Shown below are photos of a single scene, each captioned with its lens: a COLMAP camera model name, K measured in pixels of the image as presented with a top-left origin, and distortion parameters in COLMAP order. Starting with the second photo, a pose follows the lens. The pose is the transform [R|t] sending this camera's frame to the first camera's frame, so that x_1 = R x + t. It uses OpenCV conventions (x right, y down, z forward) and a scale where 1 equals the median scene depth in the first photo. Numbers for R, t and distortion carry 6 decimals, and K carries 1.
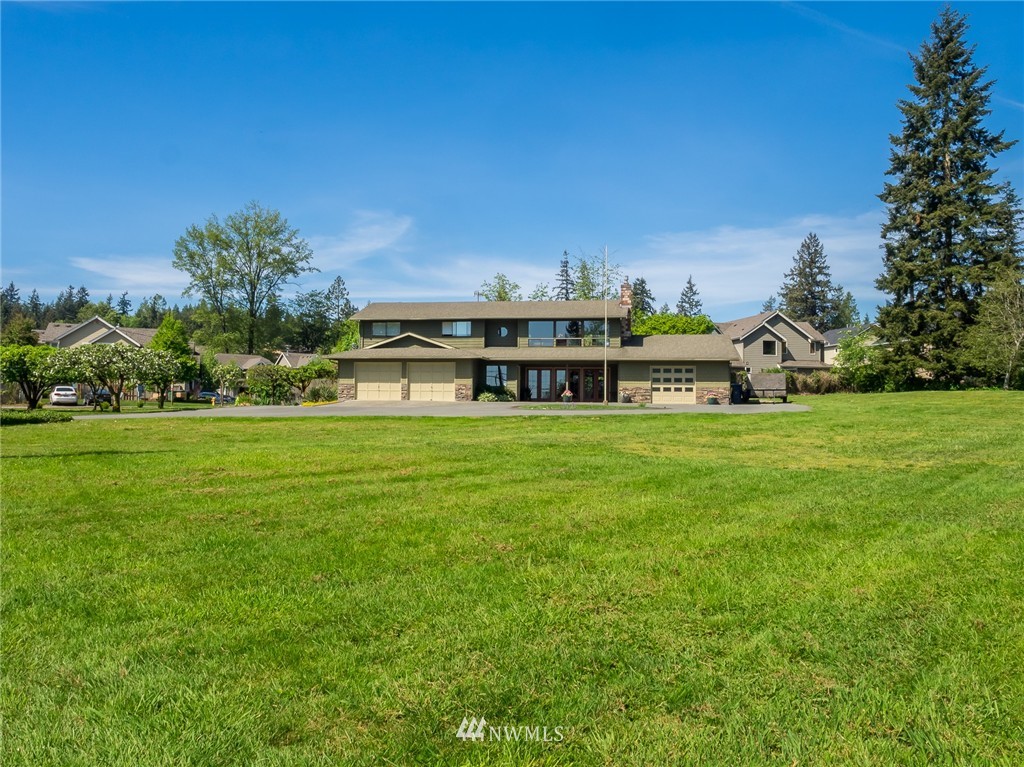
lens RADIAL K [[906.6, 0, 512.0], [0, 906.6, 383.5], [0, 0, 1]] dist [0.007310, 0.001996]
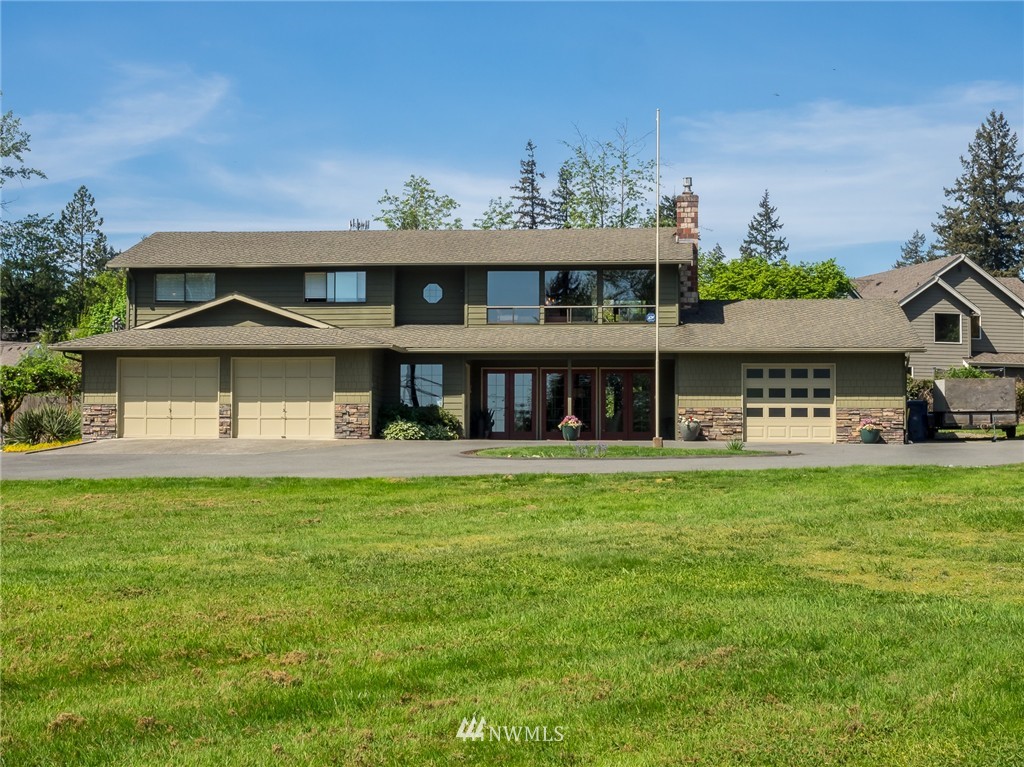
lens RADIAL K [[1590.4, 0, 512.0], [0, 1590.4, 383.5], [0, 0, 1]] dist [-0.015838, 0.002277]
pose [[0.997171, -0.003770, 0.075070, -0.031757], [0.004397, 0.999957, -0.008184, -0.002478], [-0.075036, 0.008491, 0.997145, 0.164857]]
